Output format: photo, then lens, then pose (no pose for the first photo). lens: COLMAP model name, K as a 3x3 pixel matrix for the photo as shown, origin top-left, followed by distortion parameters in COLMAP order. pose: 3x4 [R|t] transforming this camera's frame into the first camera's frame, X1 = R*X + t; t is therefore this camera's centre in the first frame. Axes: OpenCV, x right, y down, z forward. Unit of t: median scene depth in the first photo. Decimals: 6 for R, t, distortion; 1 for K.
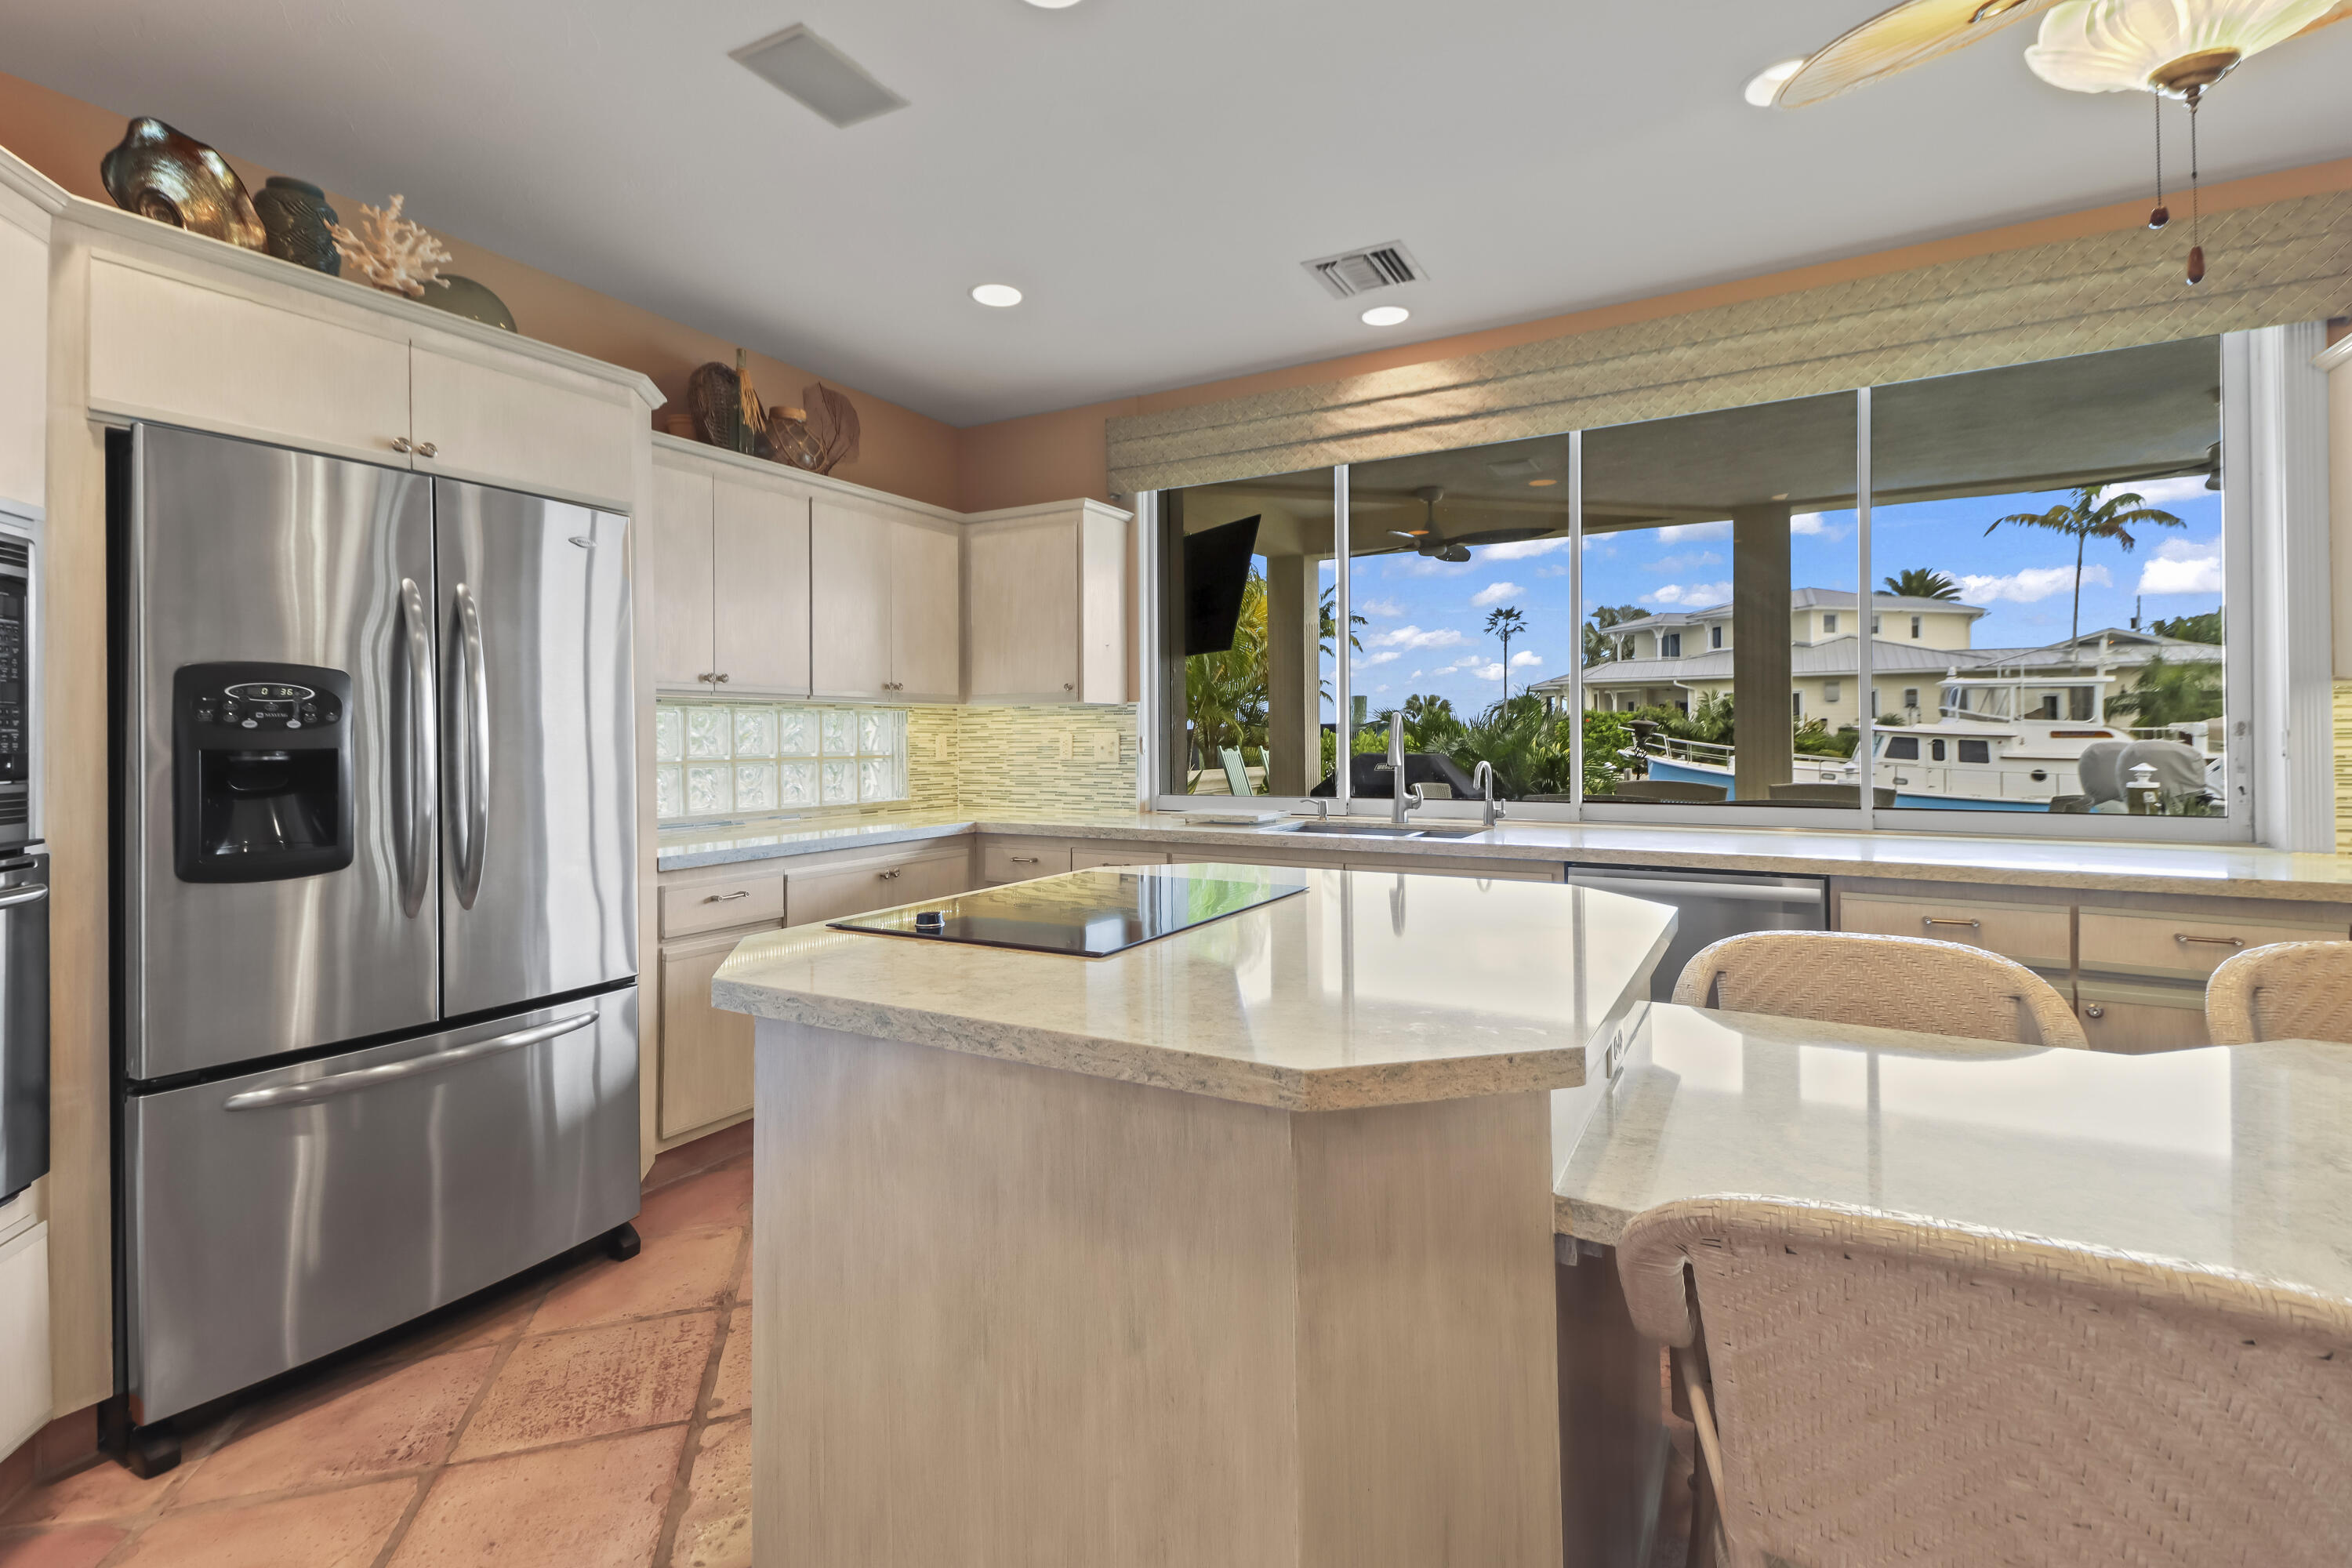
lens RADIAL K [[1073.1, 0, 1167.3], [0, 1073.1, 733.5], [0, 0, 1]] dist [0.054789, -0.026705]
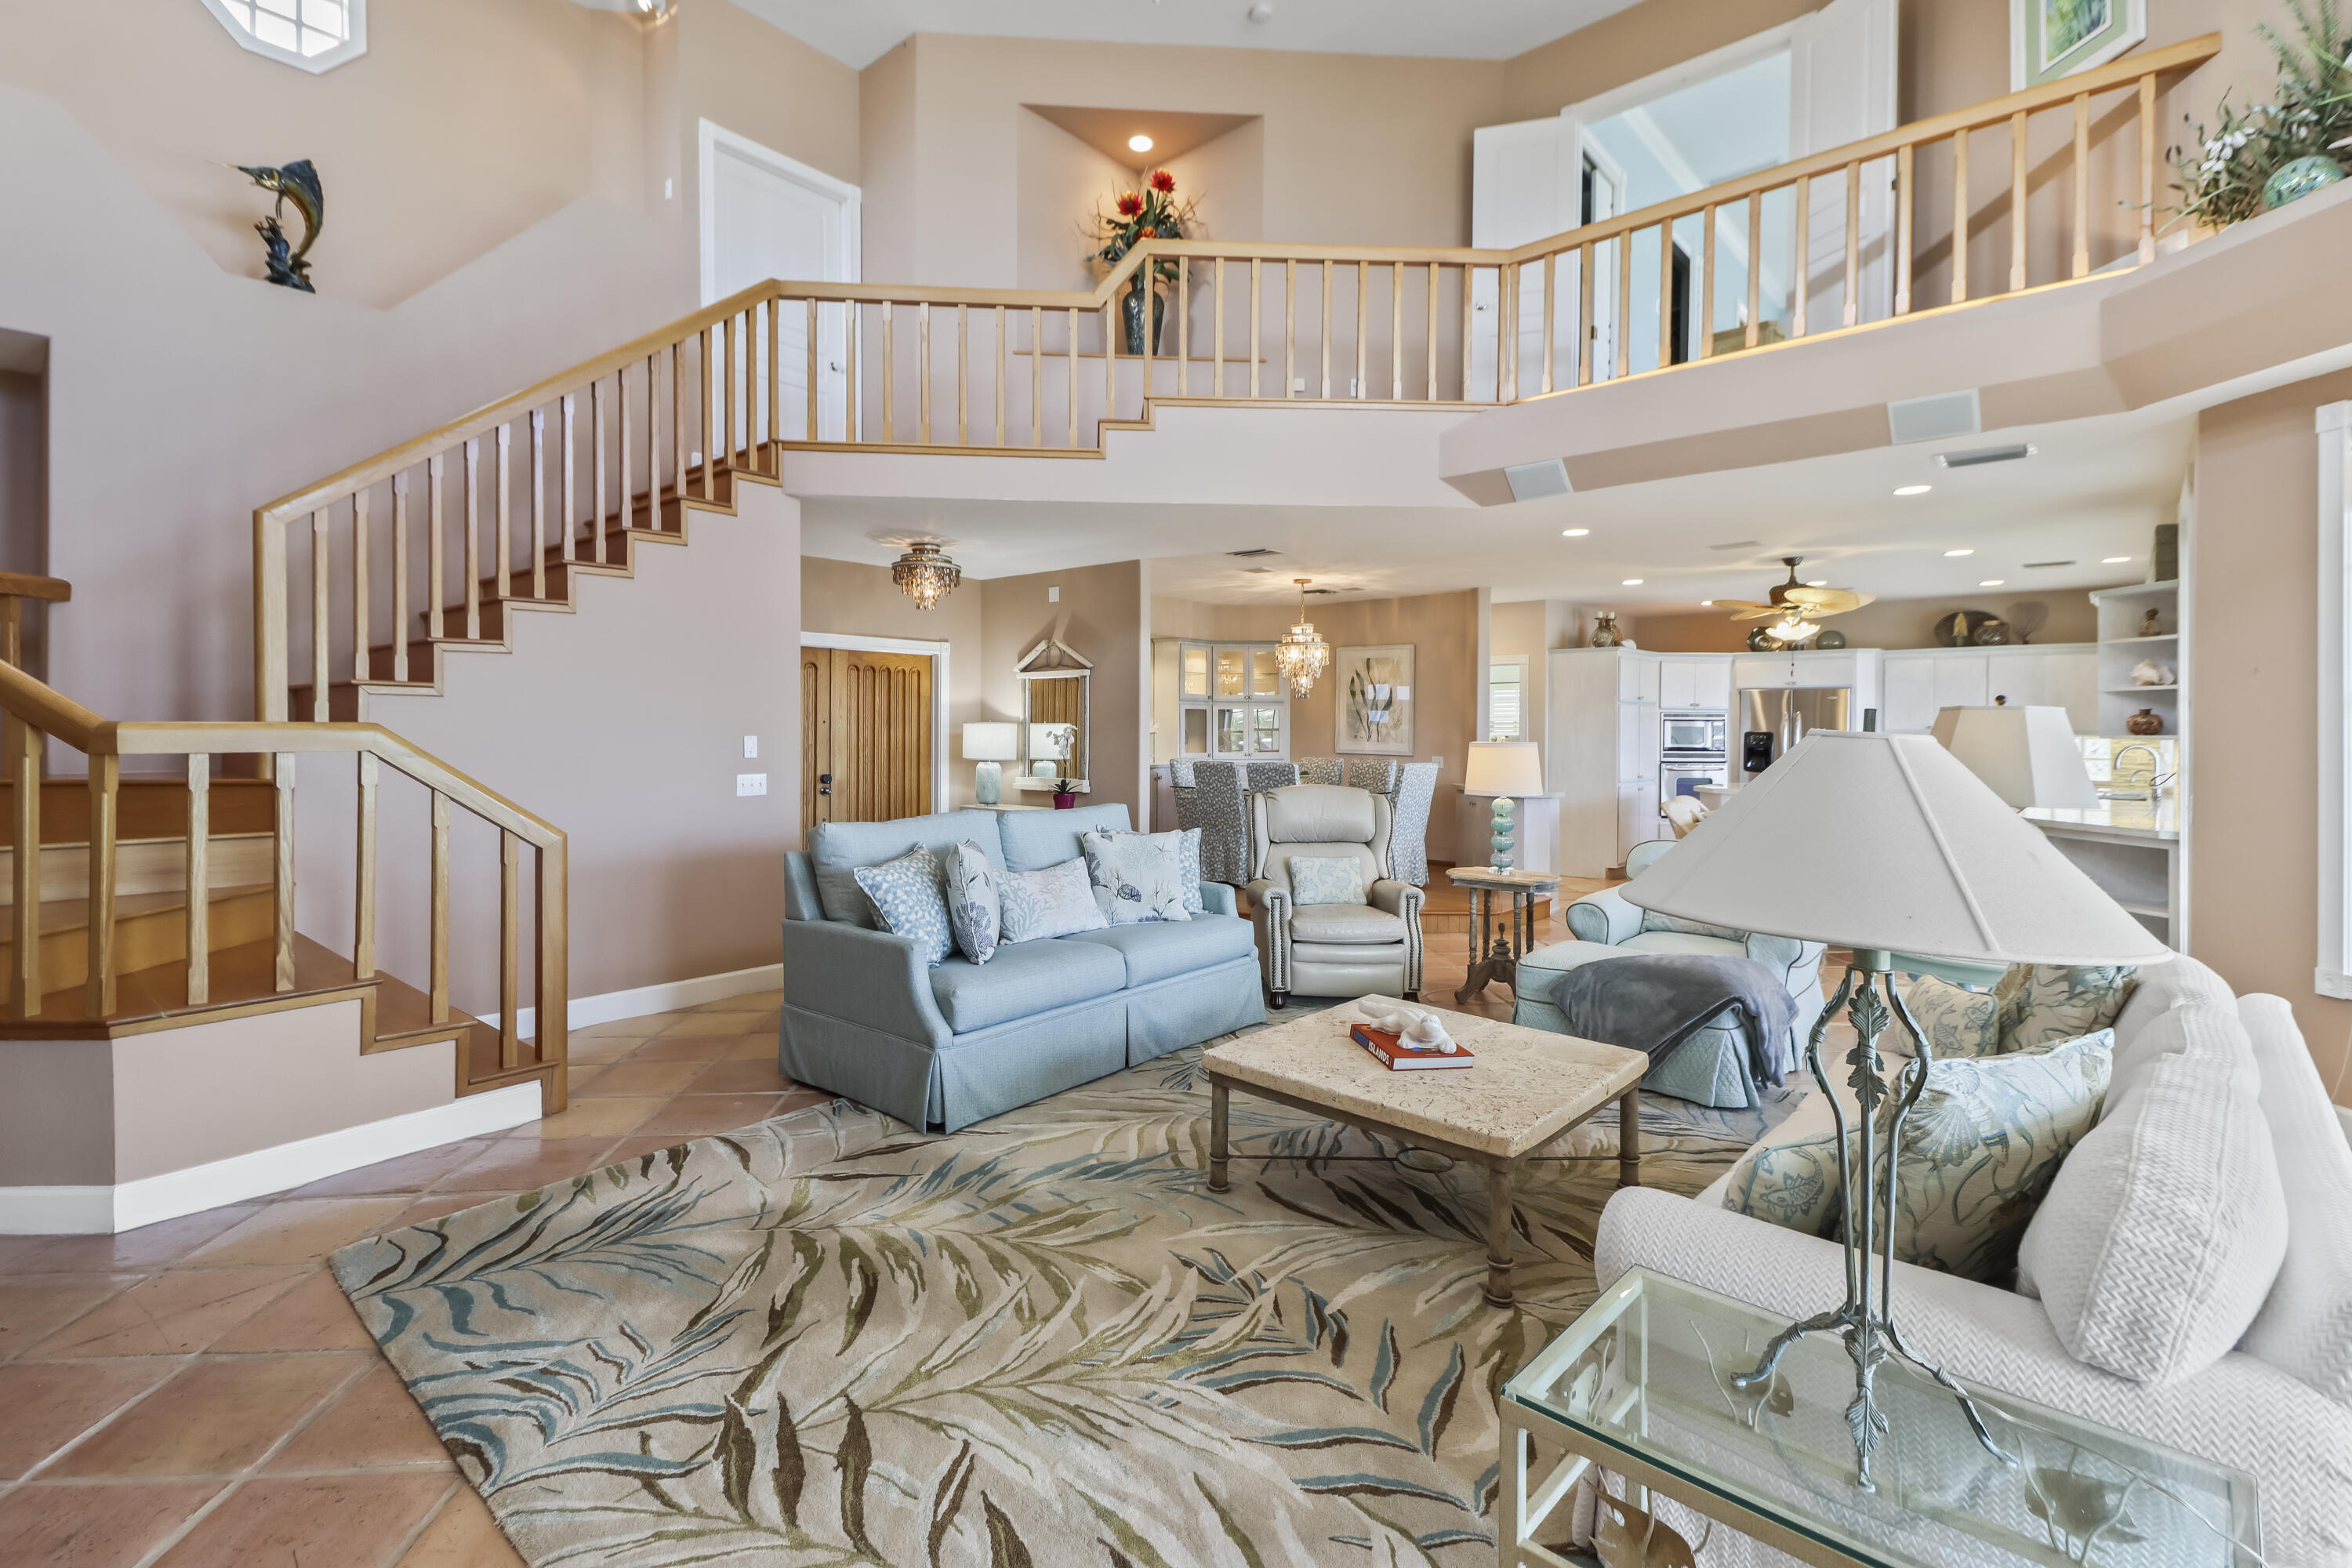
lens RADIAL K [[1078.5, 0, 1163.7], [0, 1078.5, 730.3], [0, 0, 1]] dist [0.055527, -0.026728]
pose [[-0.215790, 0.009819, -0.976390, 4.738718], [-0.003233, 0.999937, 0.010771, -0.109567], [0.976434, 0.005481, -0.215745, -0.635480]]
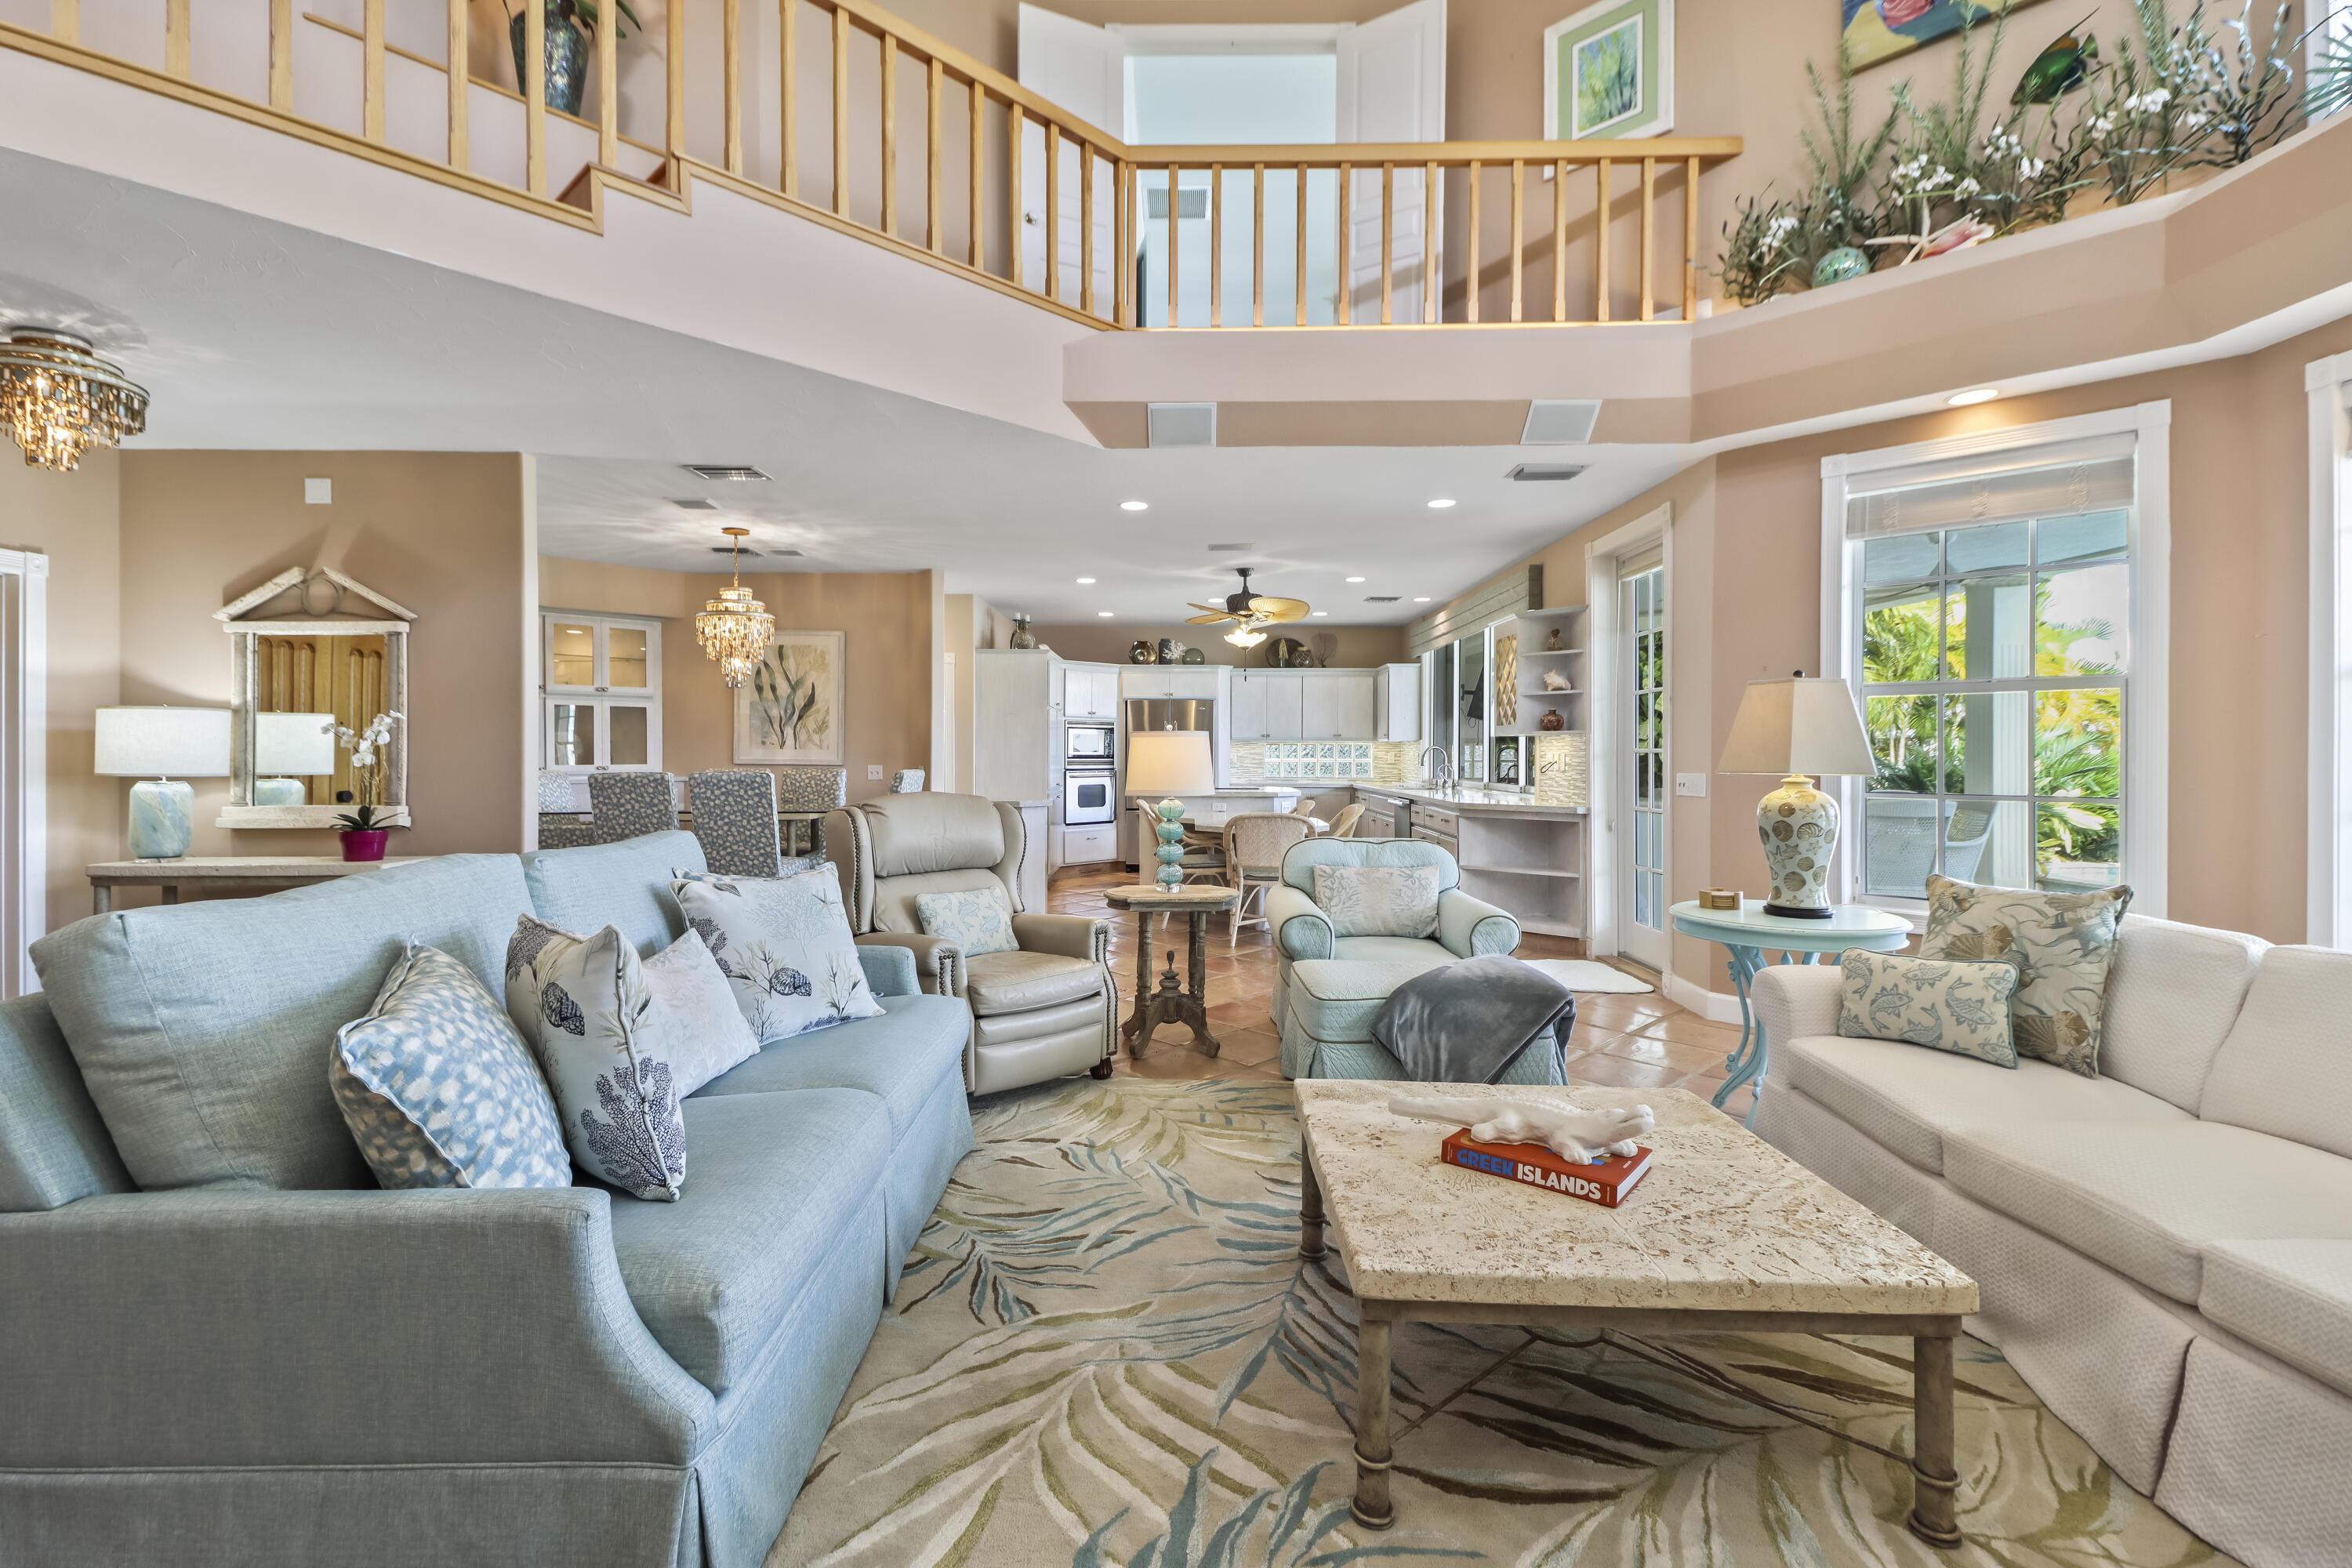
lens RADIAL K [[1063.4, 0, 1171.0], [0, 1063.4, 753.9], [0, 0, 1]] dist [0.052085, -0.024865]
pose [[0.481092, 0.008840, -0.876625, 3.850571], [-0.005567, 0.999960, 0.007029, -0.024254], [0.876652, 0.001499, 0.481122, -1.431797]]
